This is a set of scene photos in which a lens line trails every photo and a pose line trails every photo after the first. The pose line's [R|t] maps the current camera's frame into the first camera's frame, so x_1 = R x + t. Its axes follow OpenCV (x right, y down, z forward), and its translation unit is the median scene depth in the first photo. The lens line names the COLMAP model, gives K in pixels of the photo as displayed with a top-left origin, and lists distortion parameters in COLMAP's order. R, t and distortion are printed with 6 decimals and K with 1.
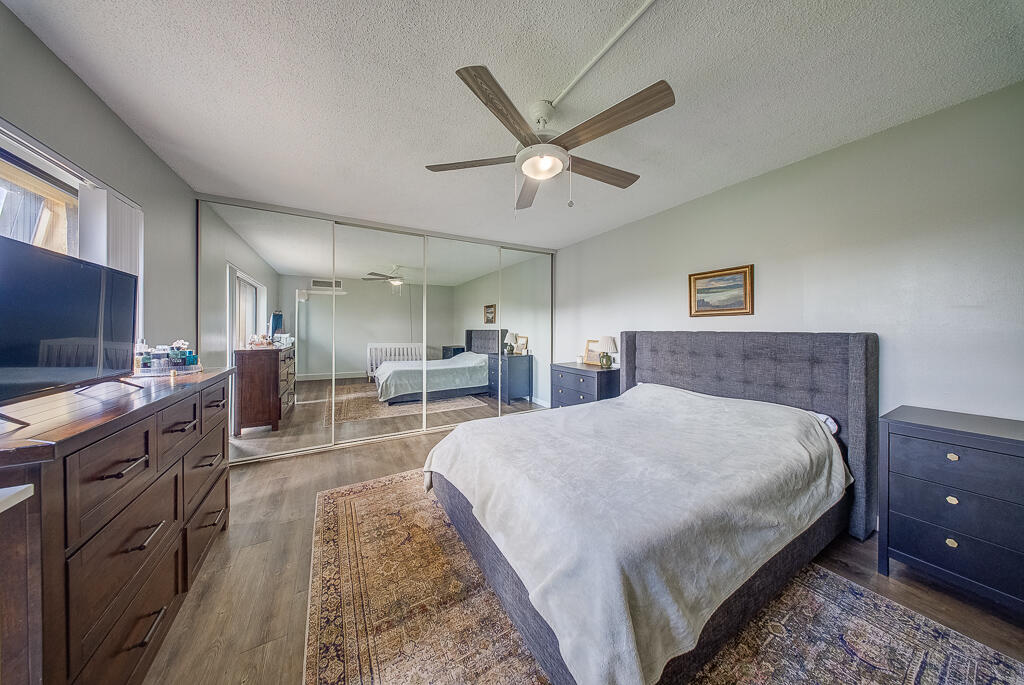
lens RADIAL K [[310.0, 0, 521.4], [0, 310.0, 342.8], [0, 0, 1]] dist [-0.000151, -0.002393]
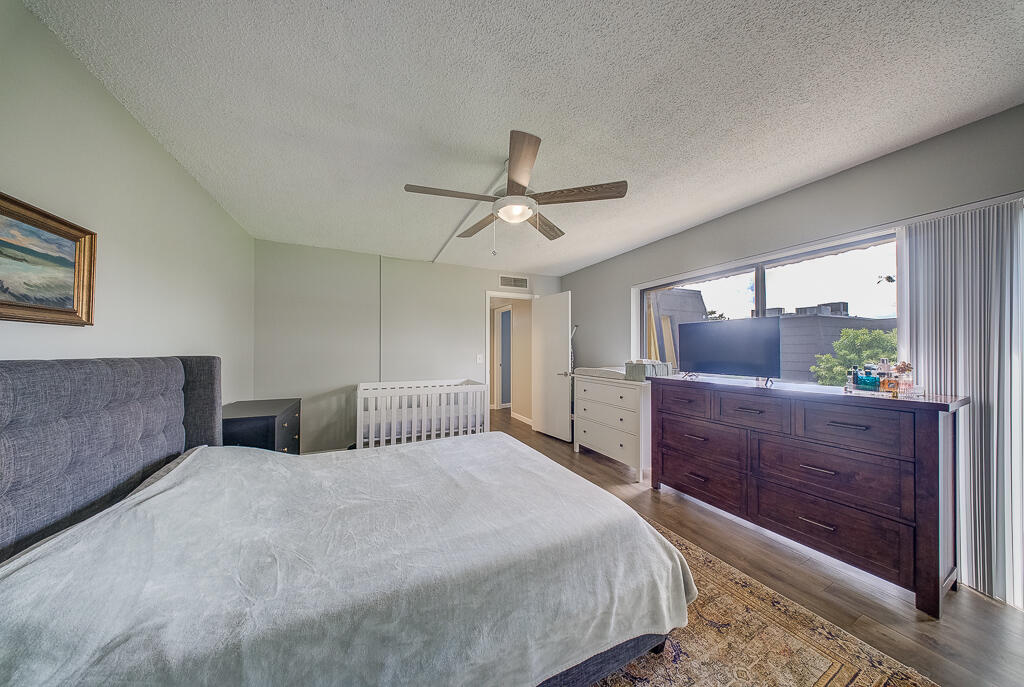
lens RADIAL K [[310.0, 0, 521.4], [0, 310.0, 343.8], [0, 0, 1]] dist [-0.000151, -0.002393]
pose [[-0.996136, 0.008553, 0.087404, -0.040591], [0.008502, 0.999963, -0.000949, -0.064404], [-0.087409, -0.000203, -0.996173, 1.715194]]
